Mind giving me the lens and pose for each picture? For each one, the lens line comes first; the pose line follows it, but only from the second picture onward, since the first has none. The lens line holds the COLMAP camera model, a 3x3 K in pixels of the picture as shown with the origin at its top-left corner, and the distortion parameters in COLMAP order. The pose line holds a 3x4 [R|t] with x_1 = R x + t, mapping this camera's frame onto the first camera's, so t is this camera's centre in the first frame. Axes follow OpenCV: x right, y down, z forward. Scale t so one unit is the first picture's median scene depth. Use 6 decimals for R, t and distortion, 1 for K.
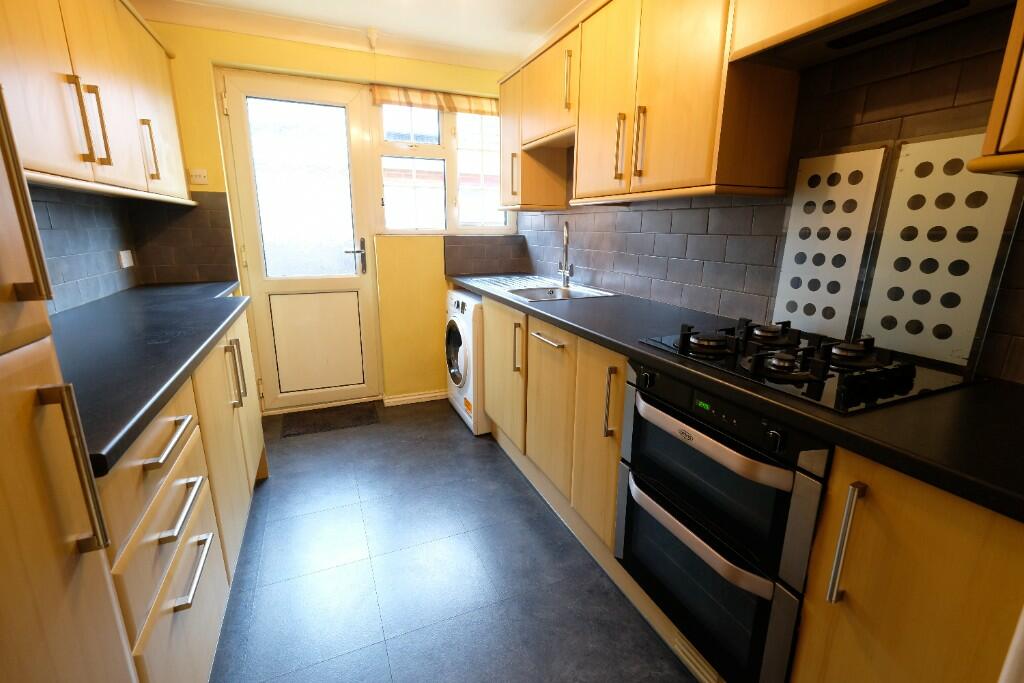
lens RADIAL K [[448.9, 0, 513.6], [0, 448.9, 343.1], [0, 0, 1]] dist [-0.001845, -0.000767]
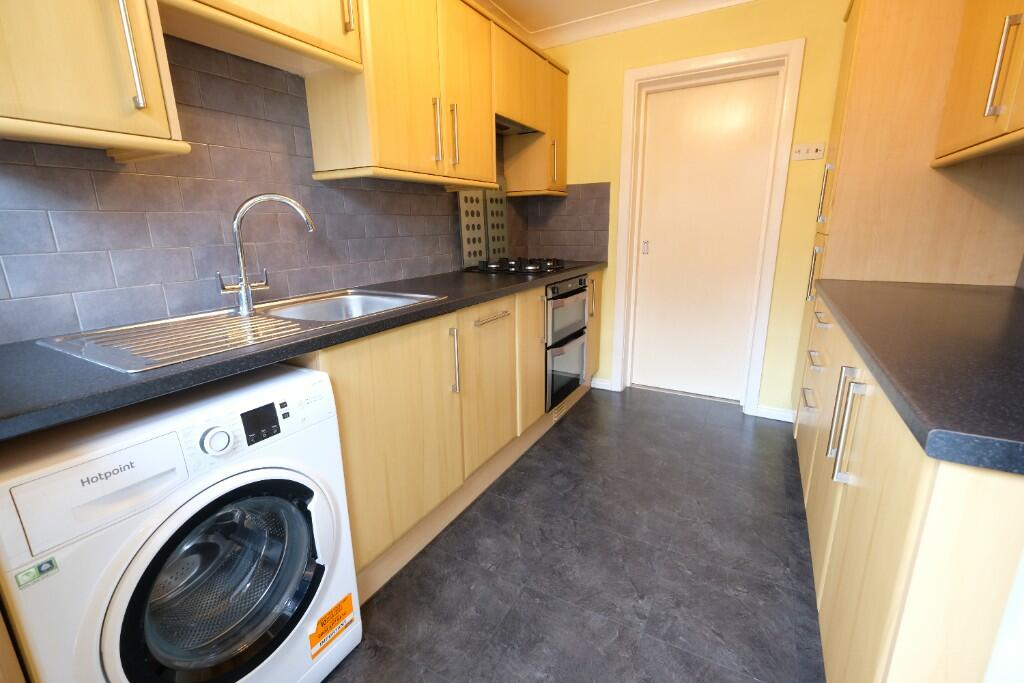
lens RADIAL K [[448.9, 0, 512.6], [0, 448.9, 335.4], [0, 0, 1]] dist [-0.001845, -0.000767]
pose [[-0.608549, -0.190788, 0.770239, -0.942363], [0.210318, 0.897170, 0.388397, -0.452598], [-0.765137, 0.398354, -0.505846, 1.901562]]
